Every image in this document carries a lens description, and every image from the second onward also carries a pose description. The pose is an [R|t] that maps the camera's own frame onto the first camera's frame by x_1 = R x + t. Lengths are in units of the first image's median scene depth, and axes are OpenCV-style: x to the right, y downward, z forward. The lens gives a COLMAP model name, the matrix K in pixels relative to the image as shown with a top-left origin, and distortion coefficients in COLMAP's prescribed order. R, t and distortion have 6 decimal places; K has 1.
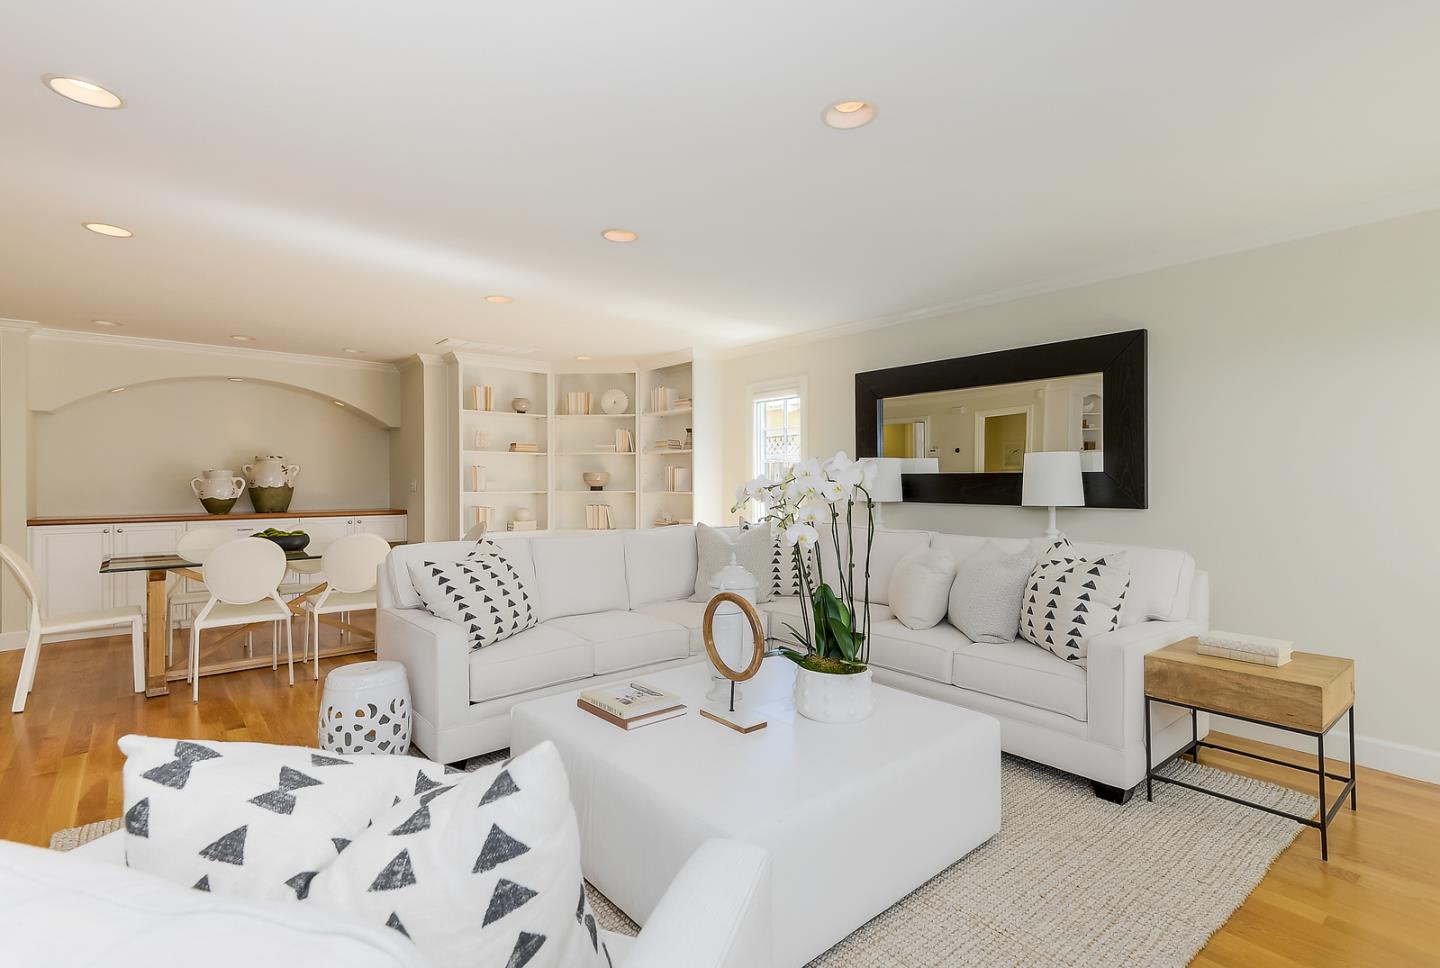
lens RADIAL K [[670.9, 0, 735.7], [0, 670.9, 480.0], [0, 0, 1]] dist [0.017977, 0.000052]
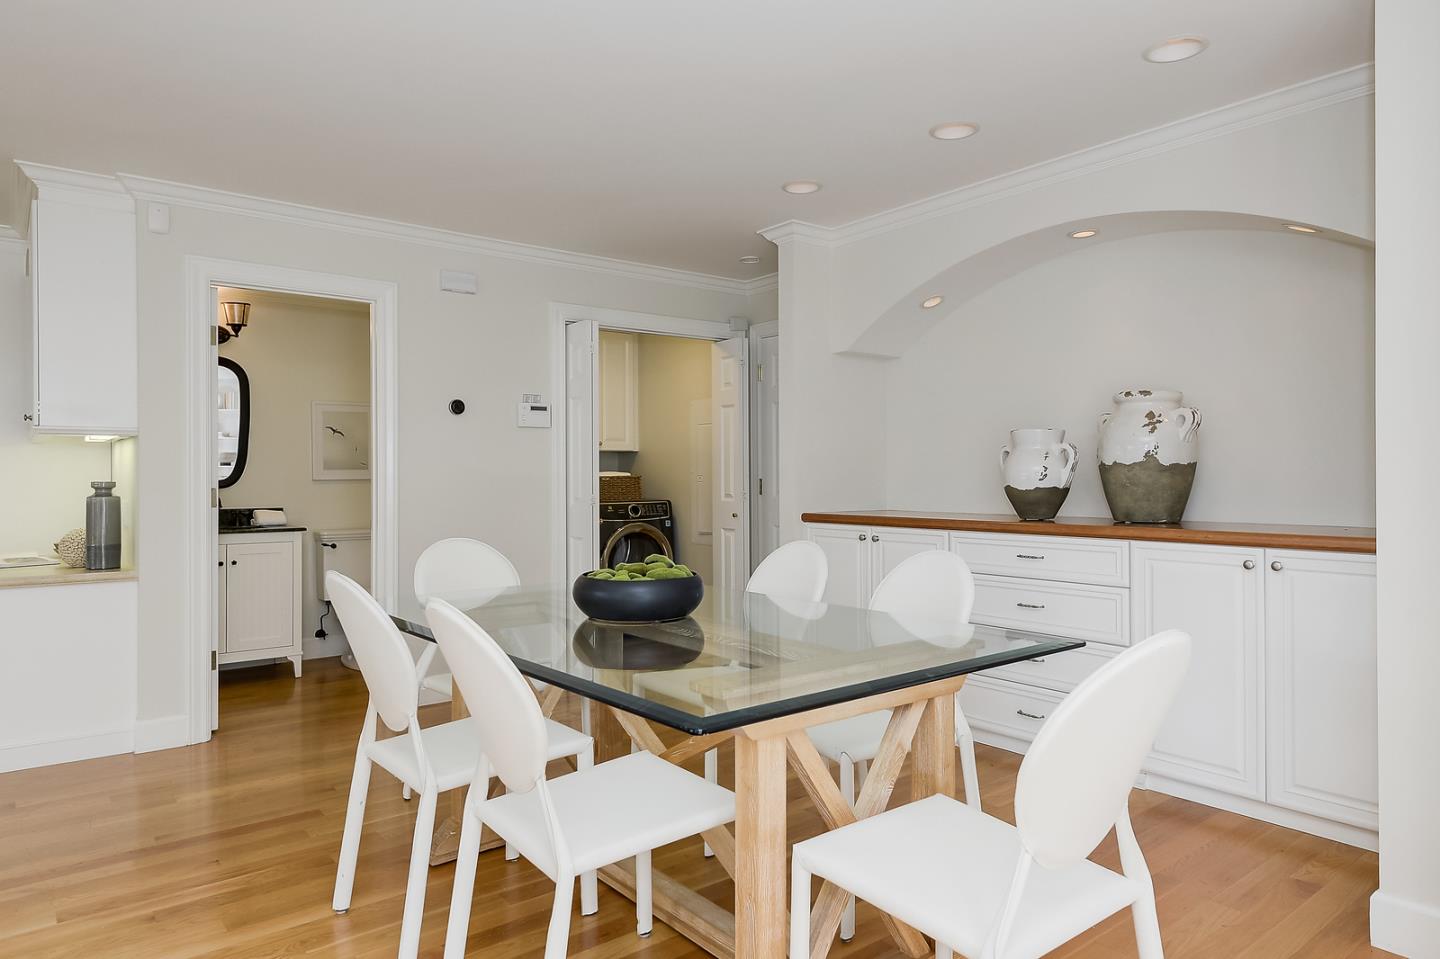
lens RADIAL K [[908.6, 0, 720.0], [0, 908.6, 479.5], [0, 0, 1]] dist [0.001855, 0.000141]
pose [[-0.042845, 0.002538, -0.999079, -0.101596], [0.001228, 0.999996, 0.002487, 0.017962], [0.999081, -0.001121, -0.042848, 0.746776]]
